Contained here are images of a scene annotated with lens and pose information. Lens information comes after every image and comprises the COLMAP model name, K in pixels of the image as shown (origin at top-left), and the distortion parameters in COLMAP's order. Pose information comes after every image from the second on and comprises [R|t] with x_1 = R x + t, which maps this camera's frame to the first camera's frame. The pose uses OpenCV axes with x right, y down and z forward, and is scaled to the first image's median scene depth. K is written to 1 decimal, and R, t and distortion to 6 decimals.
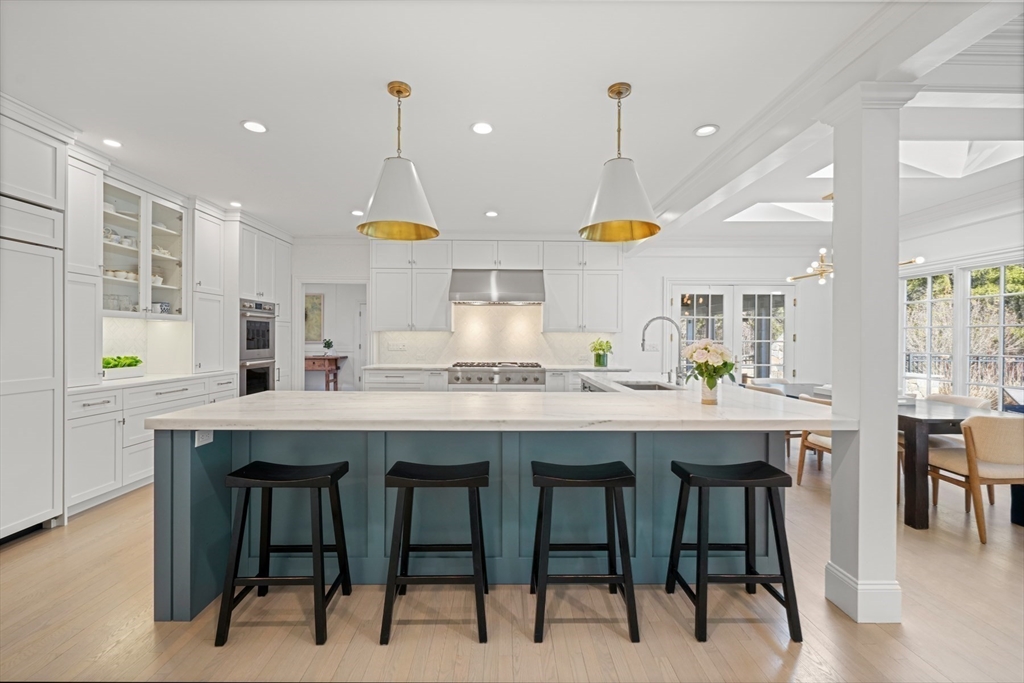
lens RADIAL K [[424.7, 0, 512.0], [0, 424.7, 341.5], [0, 0, 1]] dist [-0.000768, -0.000008]
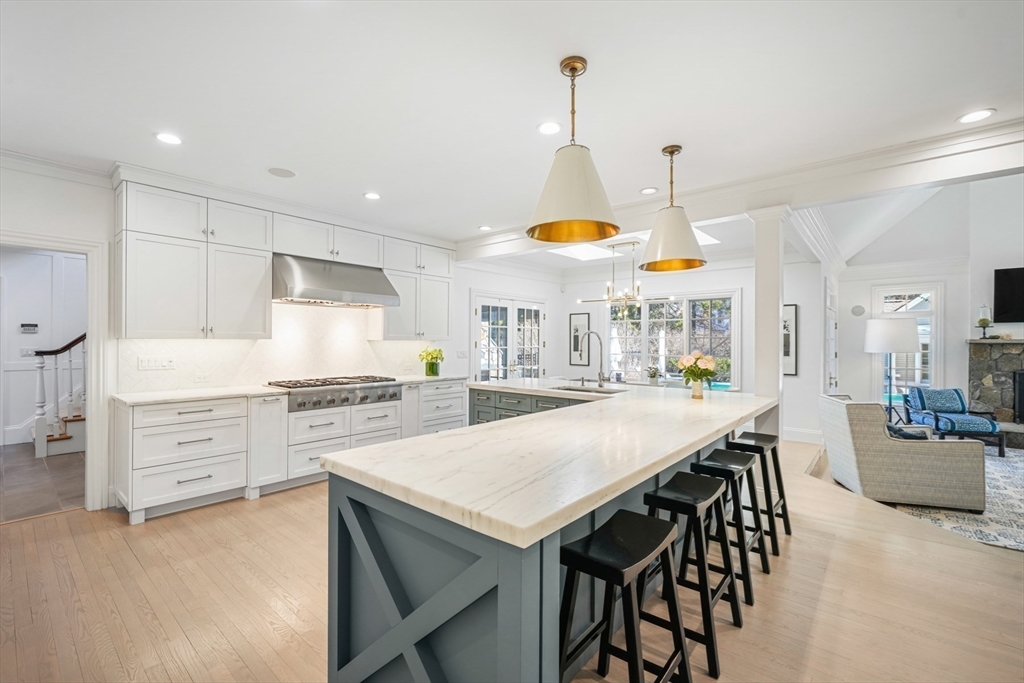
lens RADIAL K [[434.1, 0, 512.0], [0, 434.1, 341.5], [0, 0, 1]] dist [-0.000072, 0.000007]
pose [[0.674468, -0.000935, 0.738303, -0.399211], [0.002559, 0.999996, -0.001071, -0.017390], [-0.738299, 0.002611, 0.674468, 0.204186]]
